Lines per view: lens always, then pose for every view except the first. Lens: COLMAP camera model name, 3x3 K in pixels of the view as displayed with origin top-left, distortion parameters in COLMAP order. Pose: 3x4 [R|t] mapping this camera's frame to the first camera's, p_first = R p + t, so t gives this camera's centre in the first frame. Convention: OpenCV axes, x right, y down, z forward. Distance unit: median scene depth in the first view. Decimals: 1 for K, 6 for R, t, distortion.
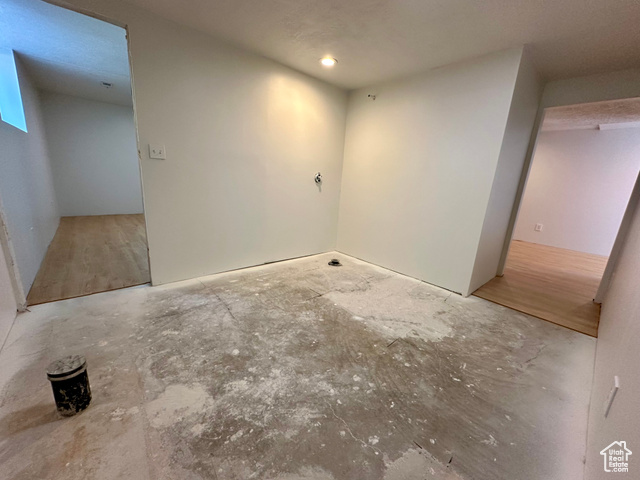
lens RADIAL K [[257.0, 0, 322.3], [0, 257.0, 242.4], [0, 0, 1]] dist [-0.007001, 0.000225]
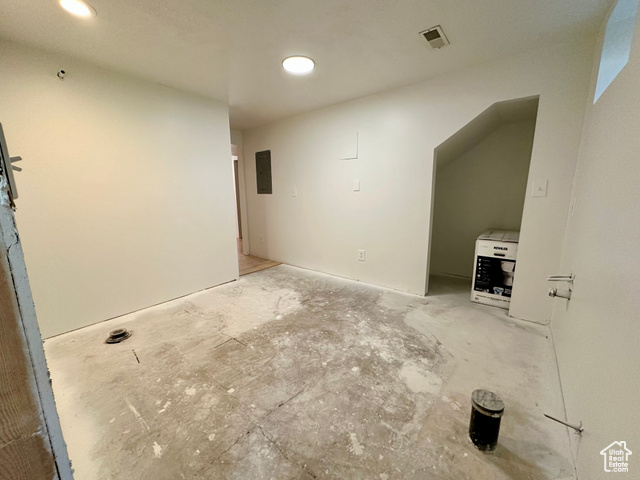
lens RADIAL K [[257.0, 0, 322.7], [0, 257.0, 238.3], [0, 0, 1]] dist [-0.007001, 0.000225]
pose [[-0.182779, -0.233270, 0.955079, -1.010108], [0.238541, 0.931895, 0.273259, -0.336354], [-0.953777, 0.277772, -0.114686, 0.925688]]
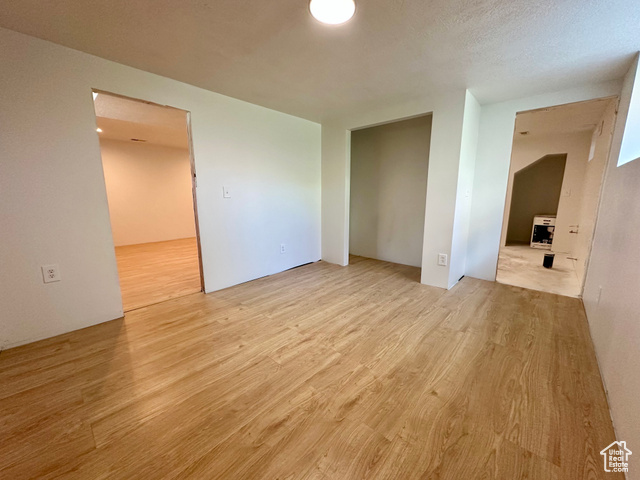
lens RADIAL K [[257.0, 0, 319.2], [0, 257.0, 241.9], [0, 0, 1]] dist [-0.007001, 0.000225]
pose [[-0.110589, -0.239729, 0.964521, -2.361092], [0.242606, 0.934604, 0.260110, -0.808814], [-0.963801, 0.262764, -0.045197, 2.453869]]
